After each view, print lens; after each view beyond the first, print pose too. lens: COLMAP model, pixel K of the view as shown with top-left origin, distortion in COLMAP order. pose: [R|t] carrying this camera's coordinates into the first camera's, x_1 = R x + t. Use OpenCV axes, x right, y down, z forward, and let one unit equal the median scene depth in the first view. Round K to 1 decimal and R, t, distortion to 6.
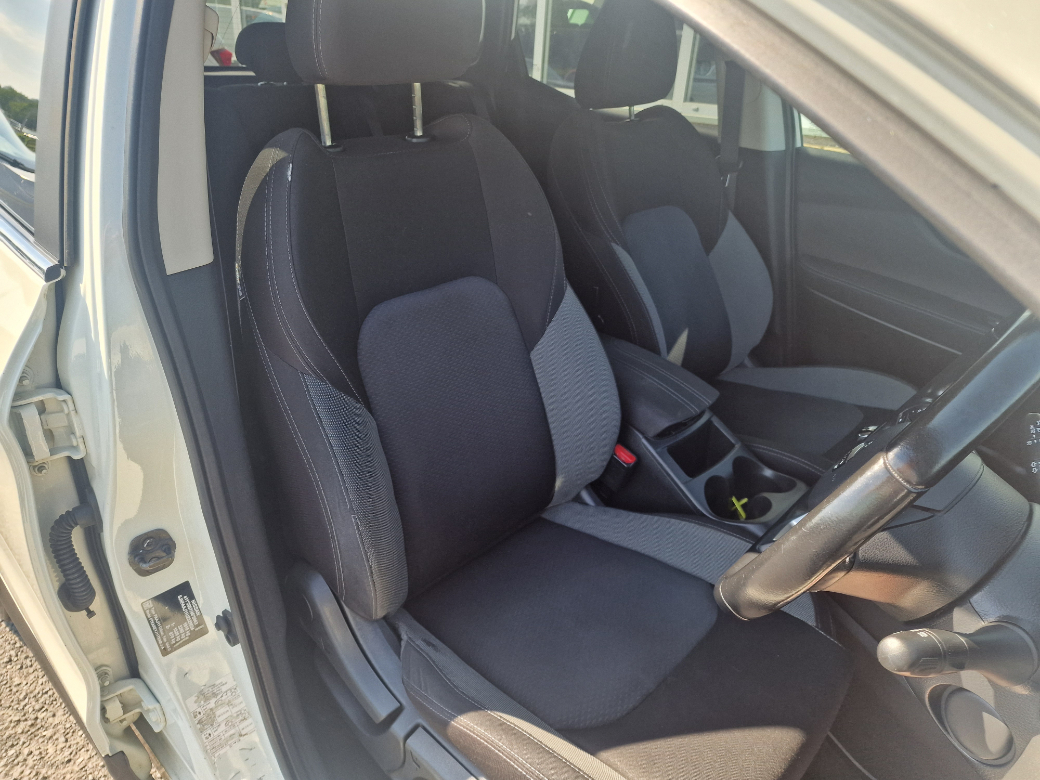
lens RADIAL K [[705.1, 0, 516.4], [0, 705.1, 393.3], [0, 0, 1]] dist [0.021148, -0.035831]
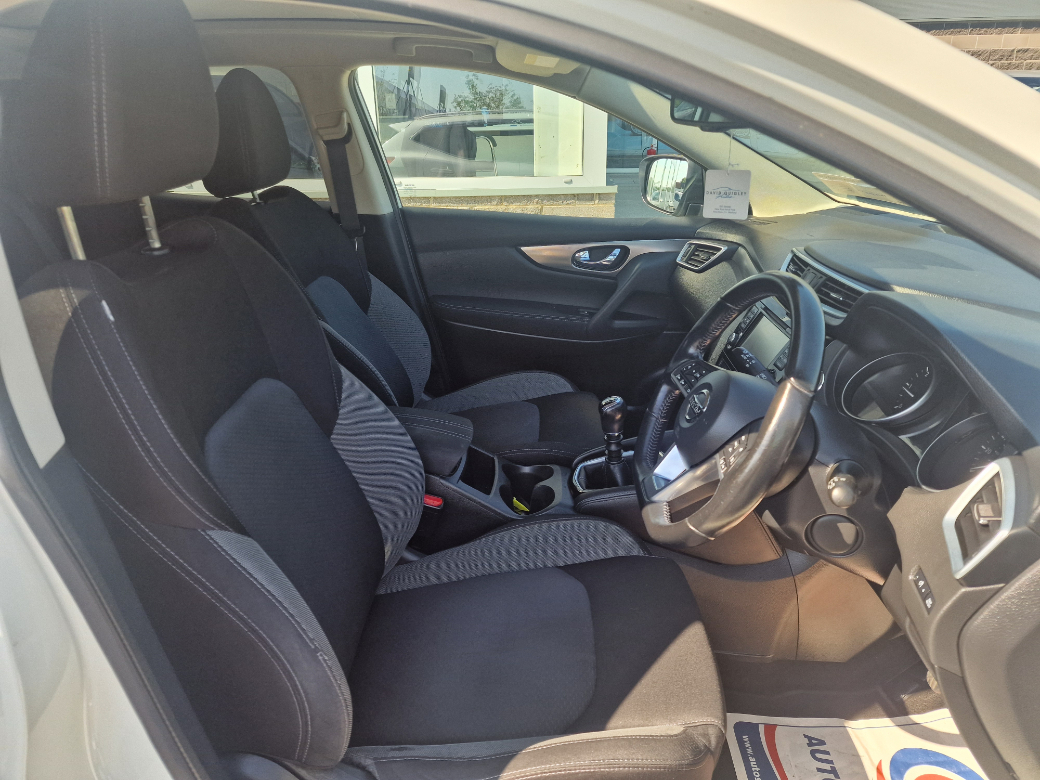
lens RADIAL K [[705.1, 0, 512.6], [0, 705.1, 389.8], [0, 0, 1]] dist [0.021148, -0.035831]
pose [[0.733484, -0.290894, 0.614314, -0.351644], [0.343576, 0.938503, 0.034181, -0.061353], [-0.586479, 0.185992, 0.788321, 0.055448]]
